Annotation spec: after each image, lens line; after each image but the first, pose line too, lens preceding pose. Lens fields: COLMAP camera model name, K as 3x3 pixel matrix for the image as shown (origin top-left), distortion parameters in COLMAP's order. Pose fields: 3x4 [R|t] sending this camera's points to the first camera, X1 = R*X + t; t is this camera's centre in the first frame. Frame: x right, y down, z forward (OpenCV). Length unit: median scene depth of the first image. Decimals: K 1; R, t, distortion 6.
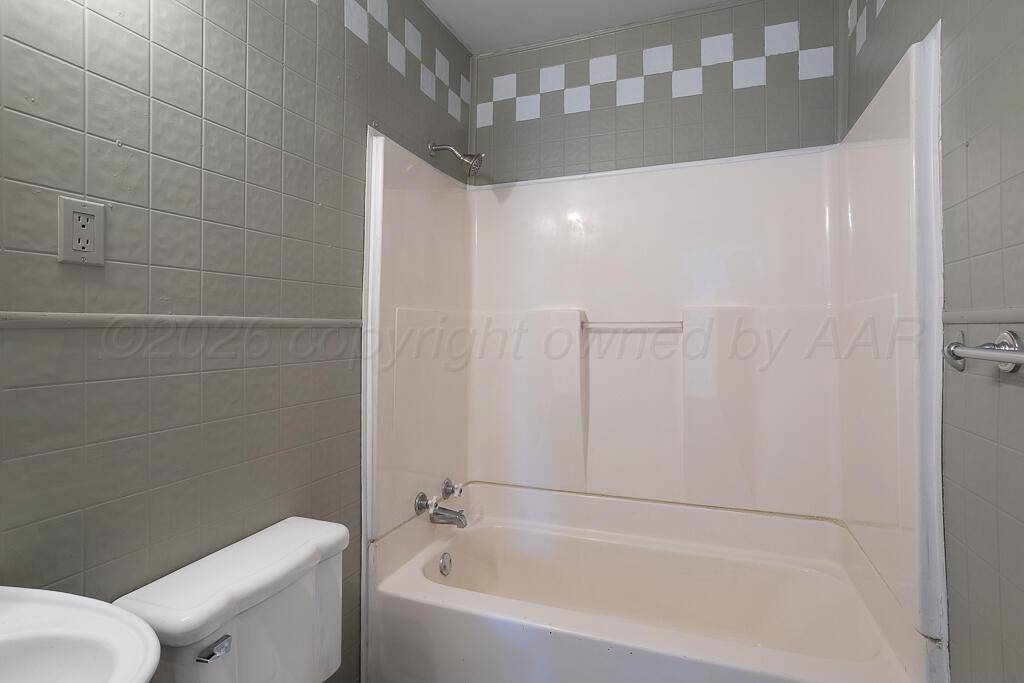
lens RADIAL K [[500.3, 0, 506.7], [0, 500.3, 330.9], [0, 0, 1]] dist [-0.019108, 0.006782]
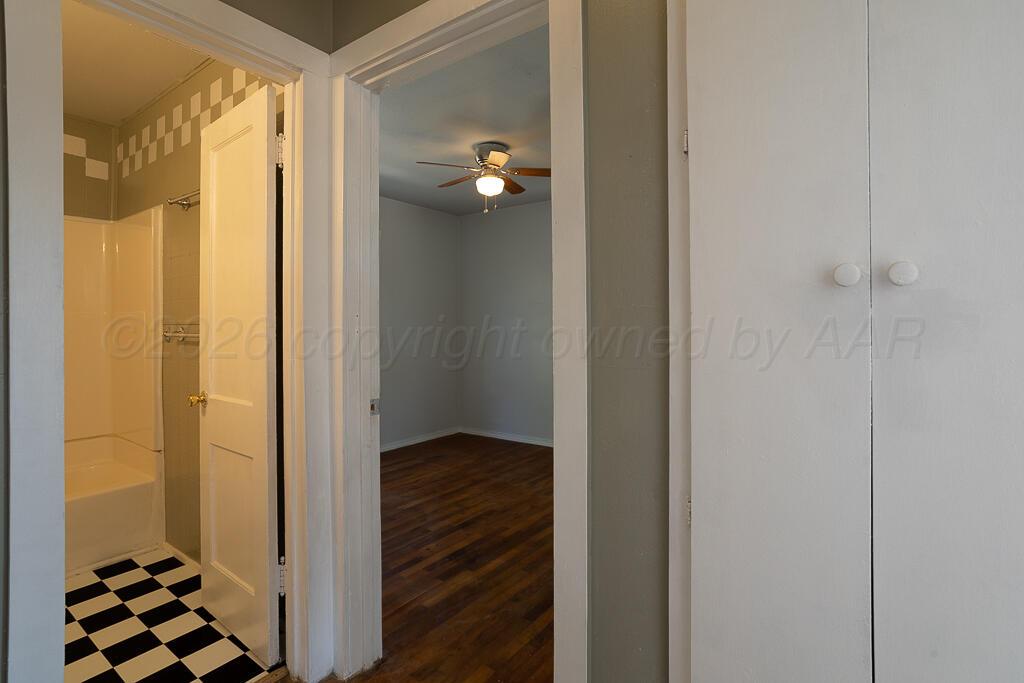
lens RADIAL K [[500.3, 0, 507.9], [0, 500.3, 334.3], [0, 0, 1]] dist [-0.019108, 0.006782]
pose [[0.248829, 0.005033, 0.968534, -1.136858], [-0.005164, 0.999979, -0.003870, 0.035181], [-0.968534, -0.004039, 0.248850, -1.341487]]
